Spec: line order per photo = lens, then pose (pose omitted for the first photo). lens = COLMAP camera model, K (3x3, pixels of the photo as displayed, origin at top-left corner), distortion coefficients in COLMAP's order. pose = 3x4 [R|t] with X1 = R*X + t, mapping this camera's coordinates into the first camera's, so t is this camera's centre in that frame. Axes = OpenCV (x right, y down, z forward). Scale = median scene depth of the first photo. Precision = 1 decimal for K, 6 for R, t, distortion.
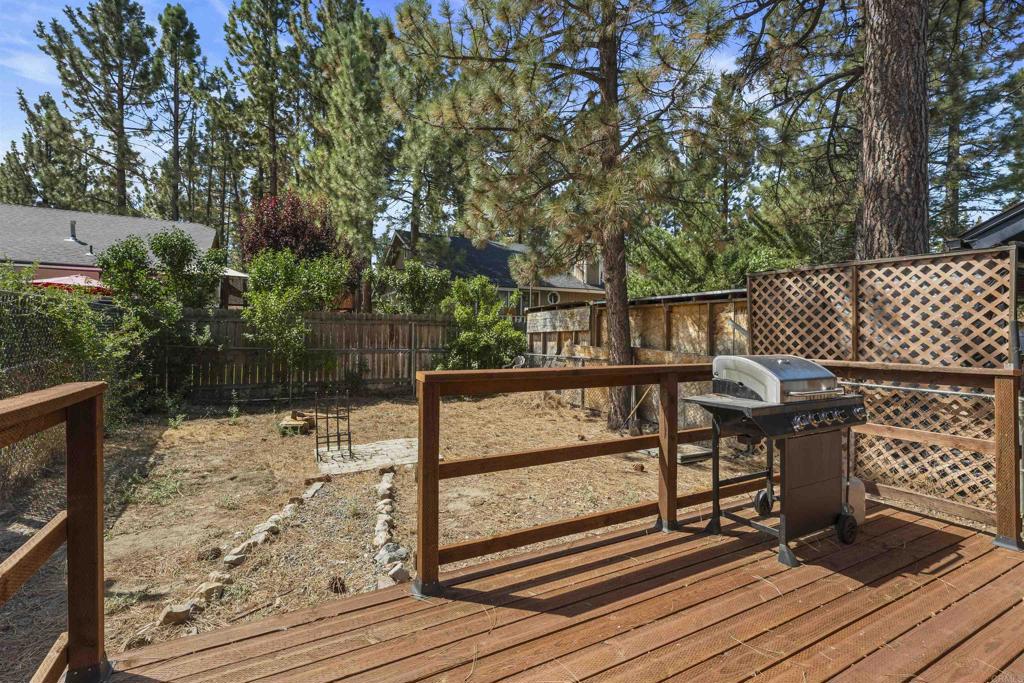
lens RADIAL K [[471.5, 0, 512.0], [0, 471.5, 341.5], [0, 0, 1]] dist [-0.012156, -0.000307]
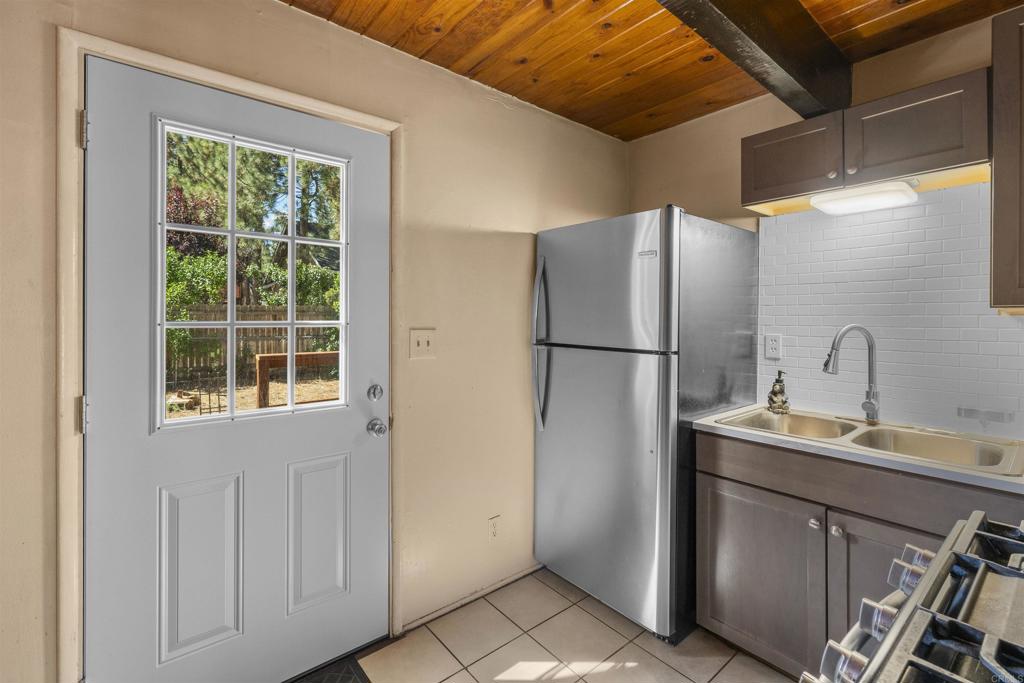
lens RADIAL K [[470.2, 0, 518.0], [0, 470.2, 322.5], [0, 0, 1]] dist [-0.002664, -0.000970]
pose [[0.981054, -0.008007, 0.193569, 0.107680], [0.008341, 0.999965, -0.000911, -0.012647], [-0.193555, 0.002509, 0.981086, -0.241999]]
